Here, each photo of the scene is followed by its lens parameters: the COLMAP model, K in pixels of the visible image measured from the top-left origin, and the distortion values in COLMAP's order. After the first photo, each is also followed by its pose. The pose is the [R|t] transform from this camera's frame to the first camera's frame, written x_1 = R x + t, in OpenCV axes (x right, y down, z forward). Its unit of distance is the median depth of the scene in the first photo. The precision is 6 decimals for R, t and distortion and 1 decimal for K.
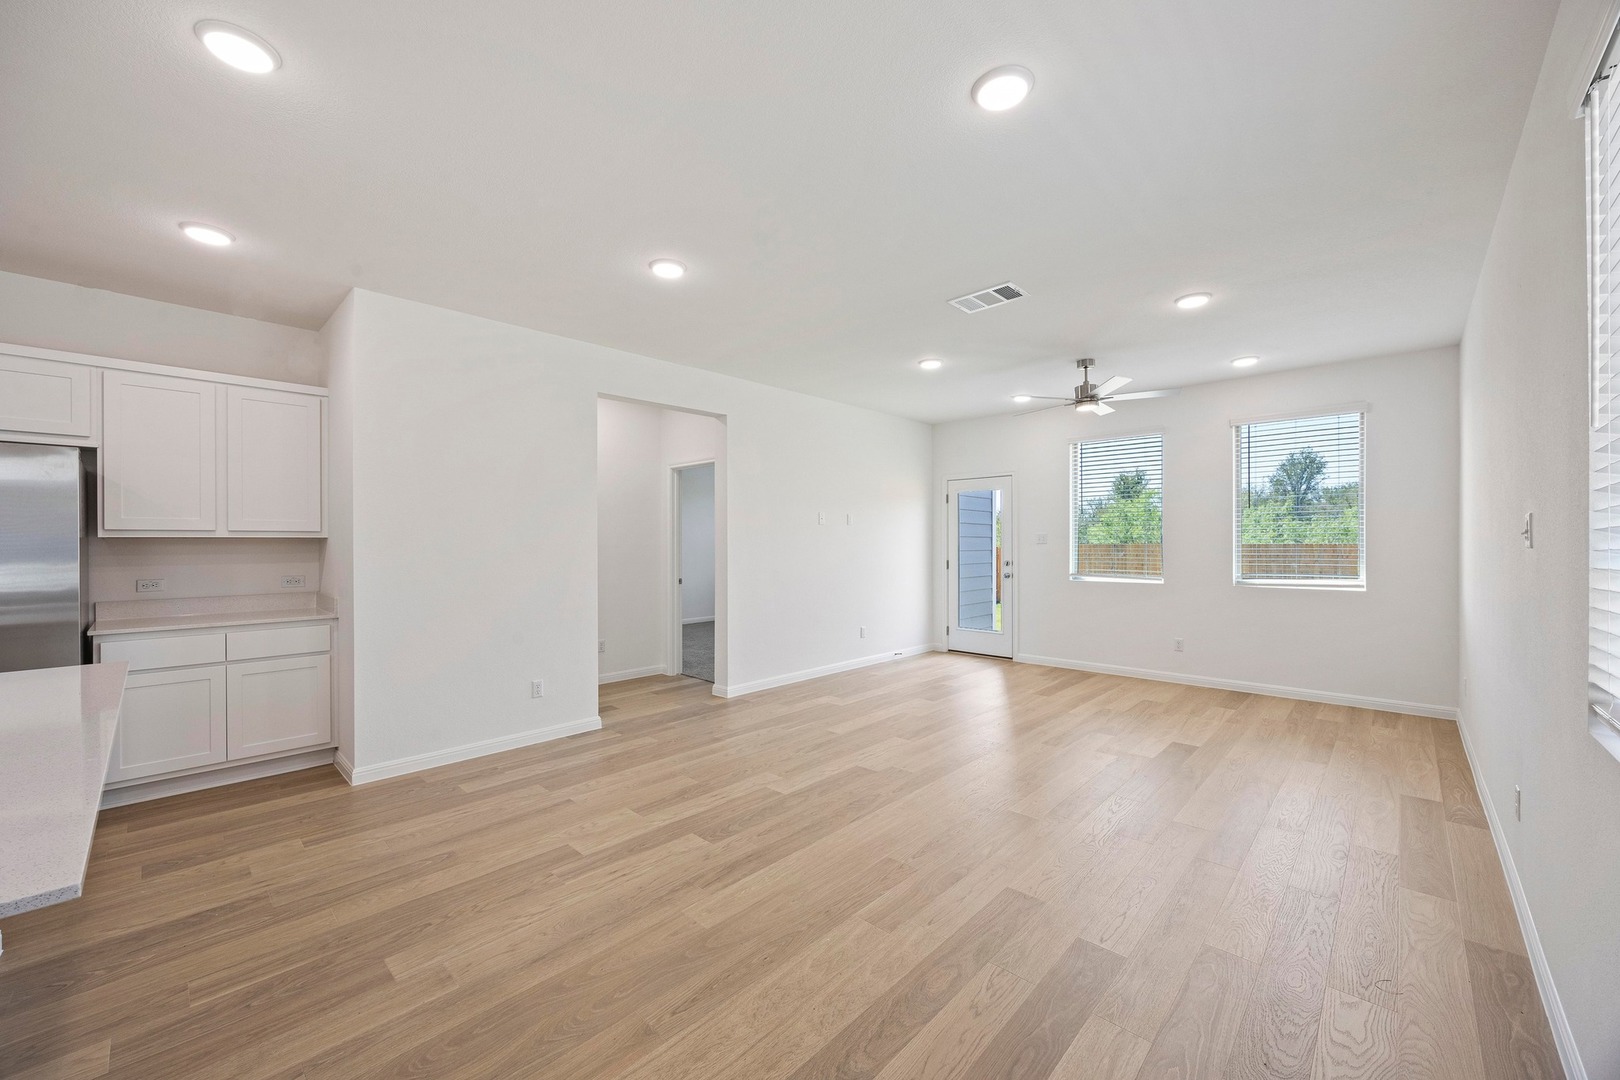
lens RADIAL K [[623.9, 0, 809.3], [0, 623.9, 540.3], [0, 0, 1]] dist [-0.006111, 0.000996]
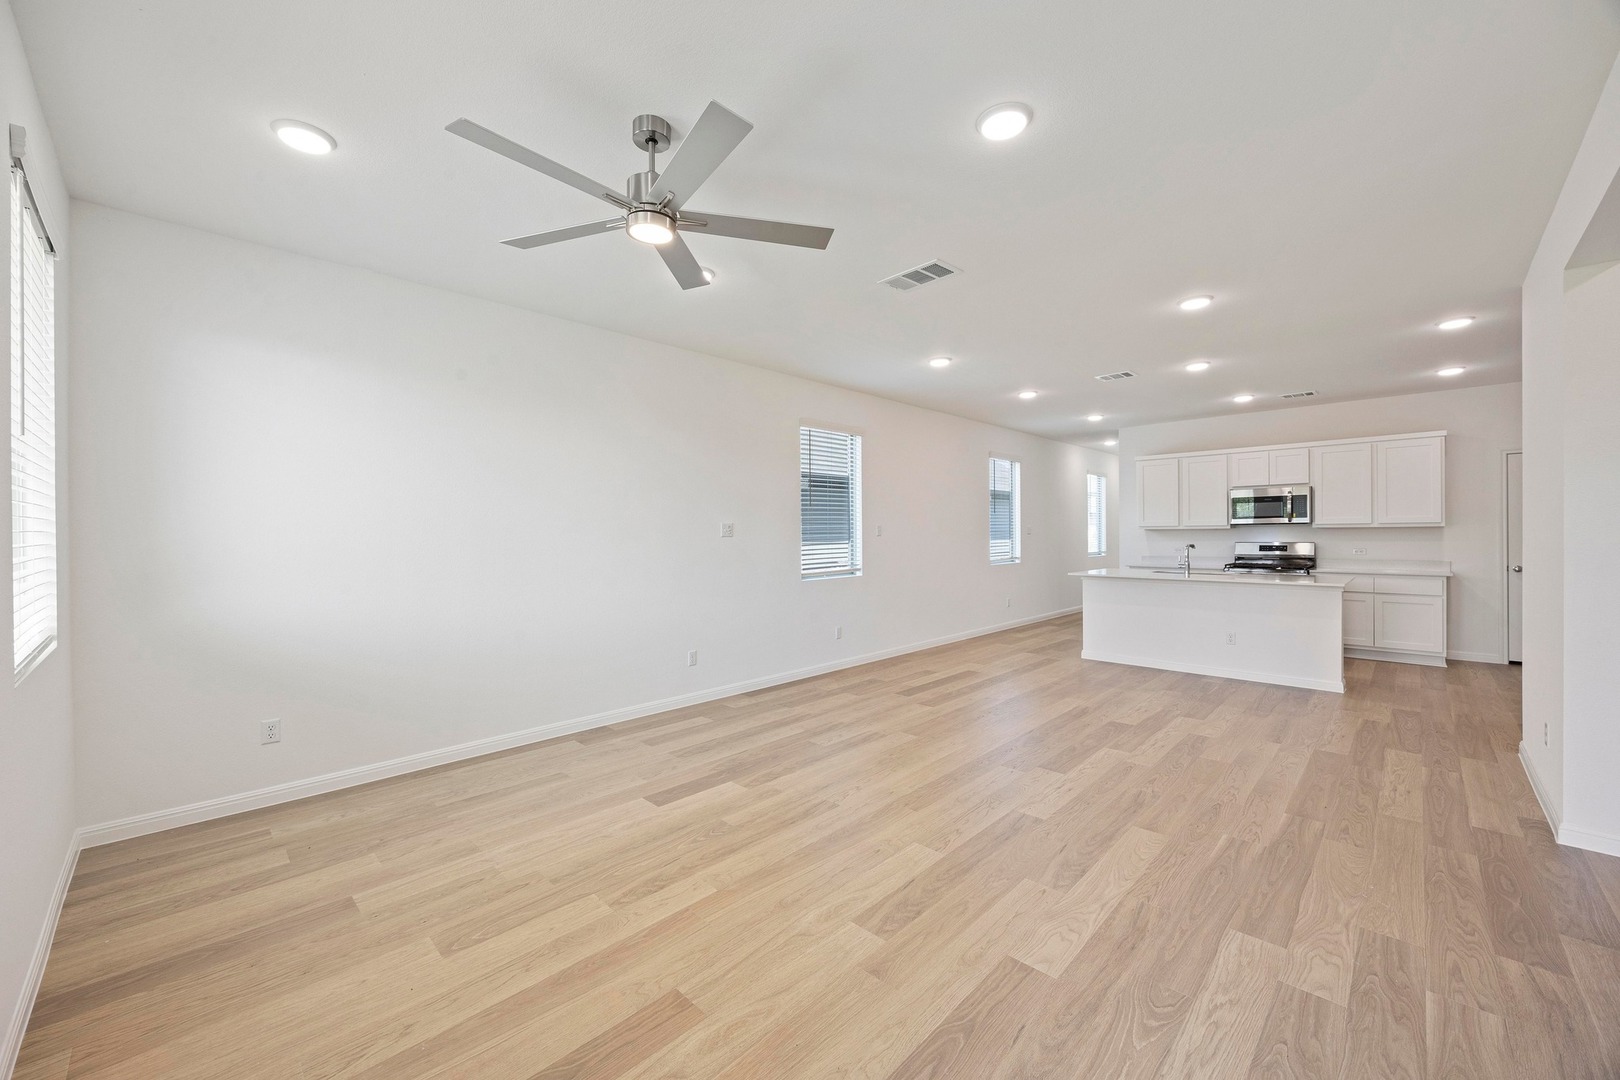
lens RADIAL K [[623.9, 0, 800.0], [0, 623.9, 542.9], [0, 0, 1]] dist [-0.006111, 0.000996]
pose [[-0.999559, 0.009636, 0.028101, 0.401343], [0.009950, 0.999889, 0.011054, 0.003664], [-0.027992, 0.011329, -0.999544, 1.764580]]
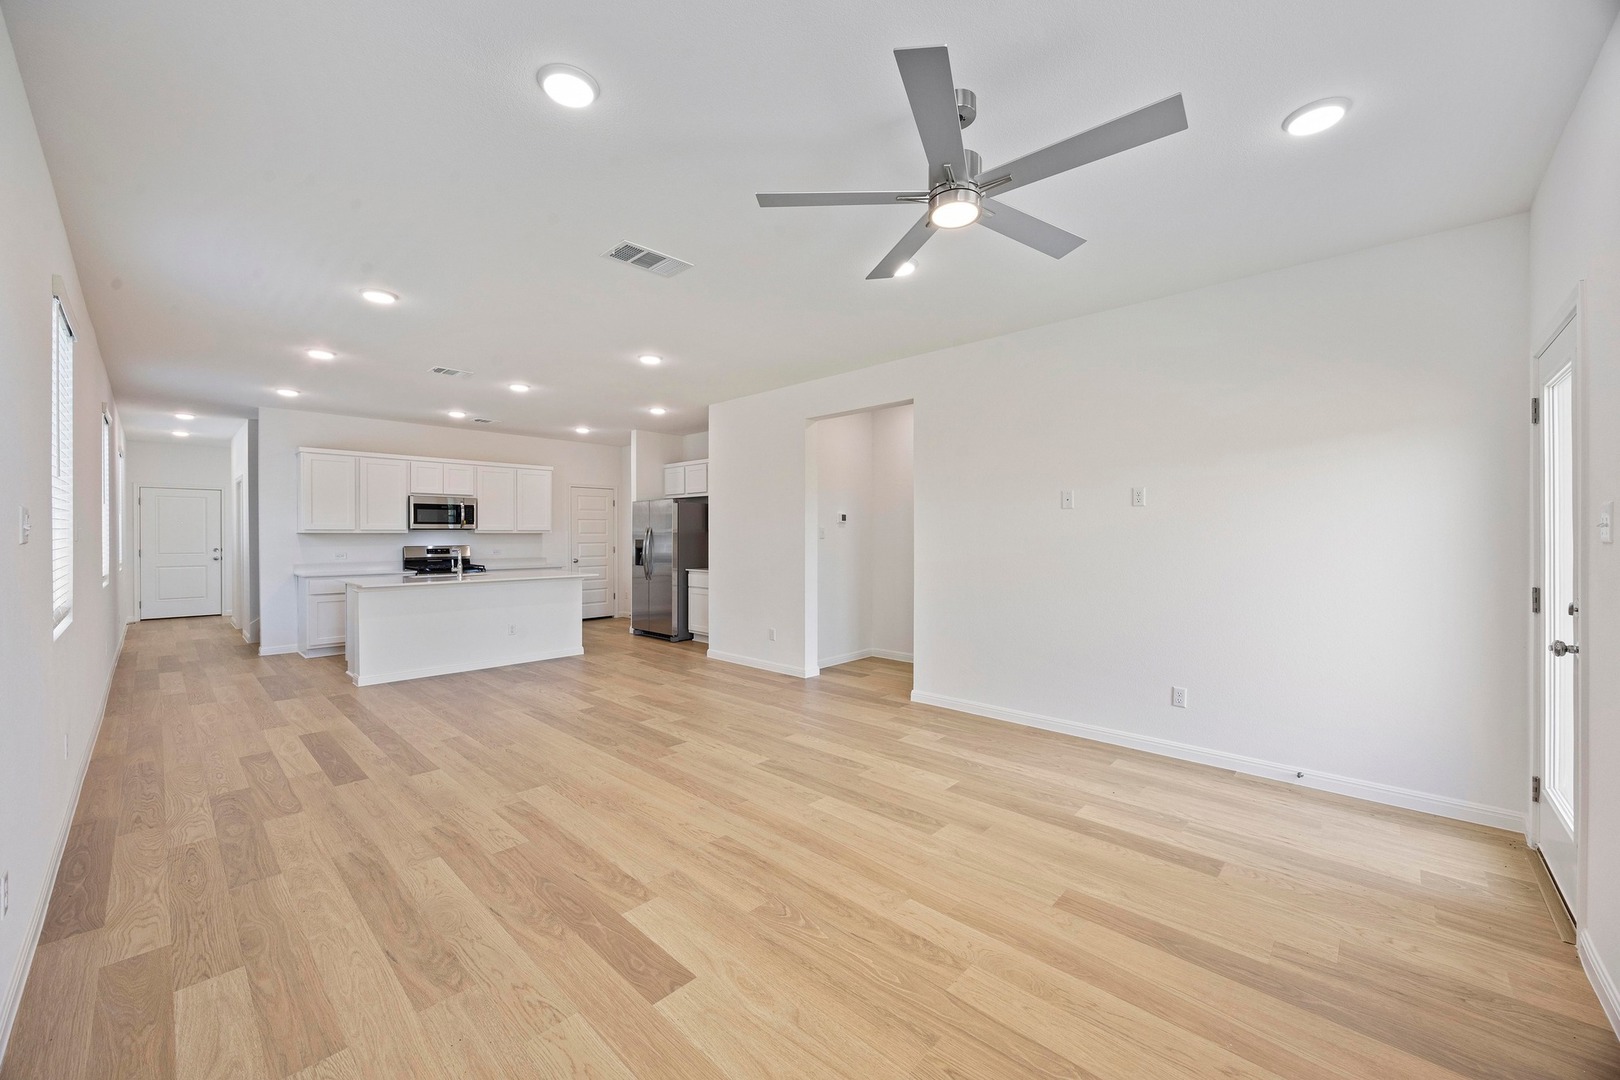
lens RADIAL K [[623.9, 0, 804.9], [0, 623.9, 537.7], [0, 0, 1]] dist [-0.006111, 0.000996]
pose [[-0.001047, 0.007967, -0.999968, 1.056611], [0.004096, 0.999960, 0.007963, -0.000904], [0.999991, -0.004088, -0.001080, 1.102266]]
